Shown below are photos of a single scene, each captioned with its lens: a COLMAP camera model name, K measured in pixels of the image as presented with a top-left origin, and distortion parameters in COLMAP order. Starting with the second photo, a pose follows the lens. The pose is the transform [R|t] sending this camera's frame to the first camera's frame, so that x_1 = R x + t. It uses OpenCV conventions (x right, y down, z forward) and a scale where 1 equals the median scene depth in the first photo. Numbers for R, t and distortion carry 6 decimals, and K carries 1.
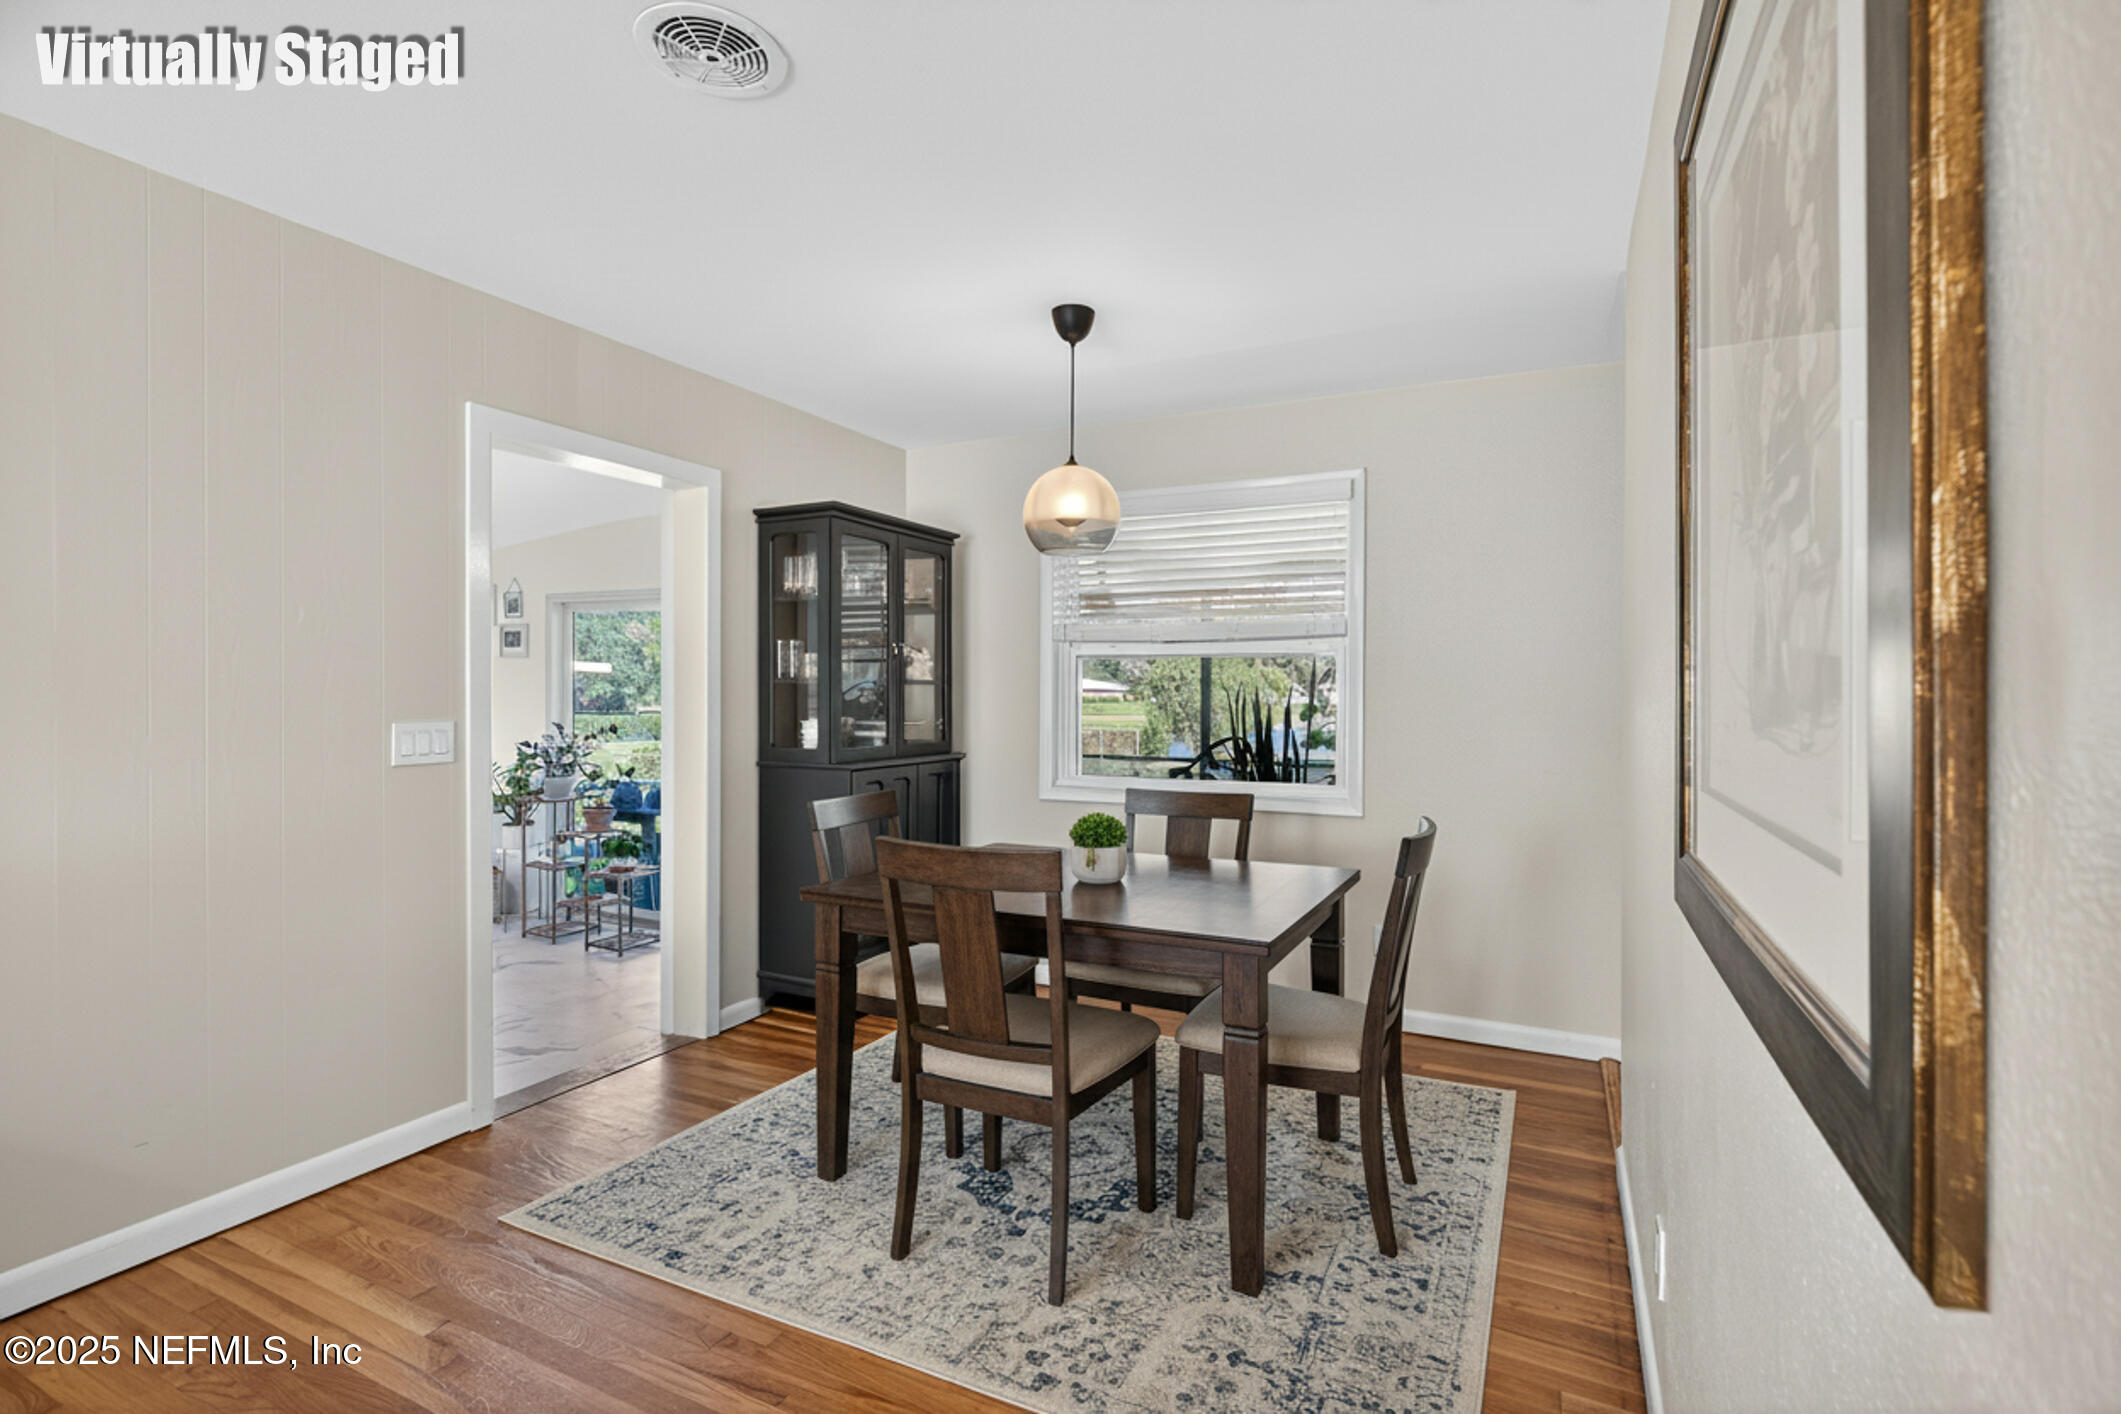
lens RADIAL K [[984.2, 0, 1060.5], [0, 984.2, 707.0], [0, 0, 1]] dist [-0.000910, -0.000144]
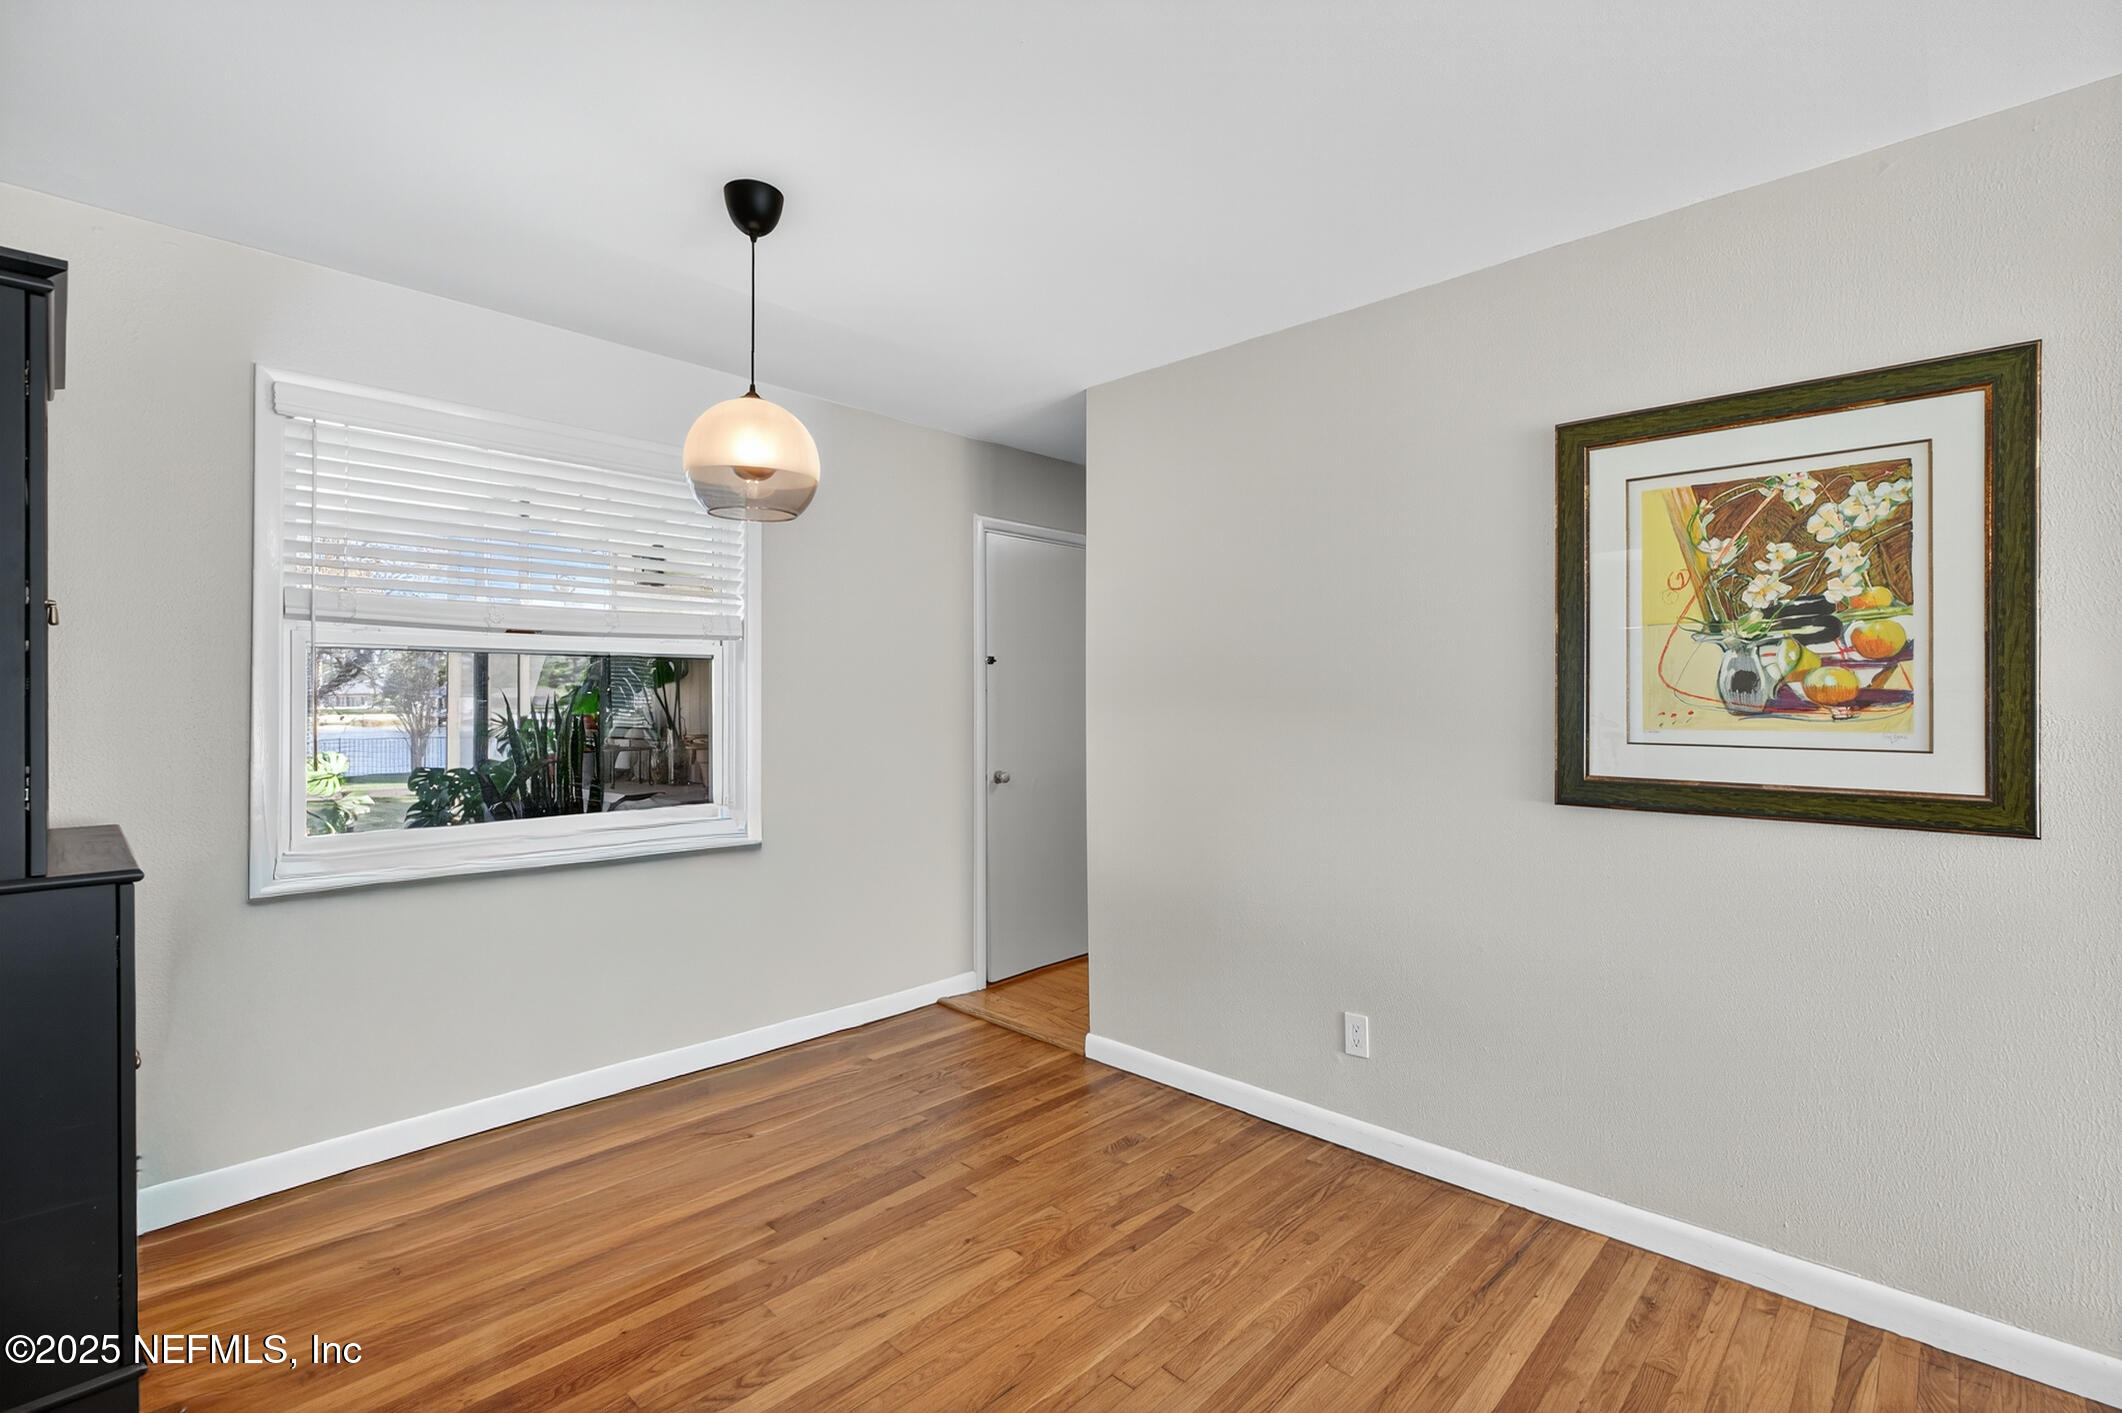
lens RADIAL K [[984.6, 0, 1061.0], [0, 984.6, 706.5], [0, 0, 1]] dist [-0.000910, -0.000144]
pose [[0.281569, -0.000499, 0.959541, -0.647523], [0.008632, 0.999961, -0.002013, -0.004892], [-0.959502, 0.008849, 0.281562, 0.562572]]
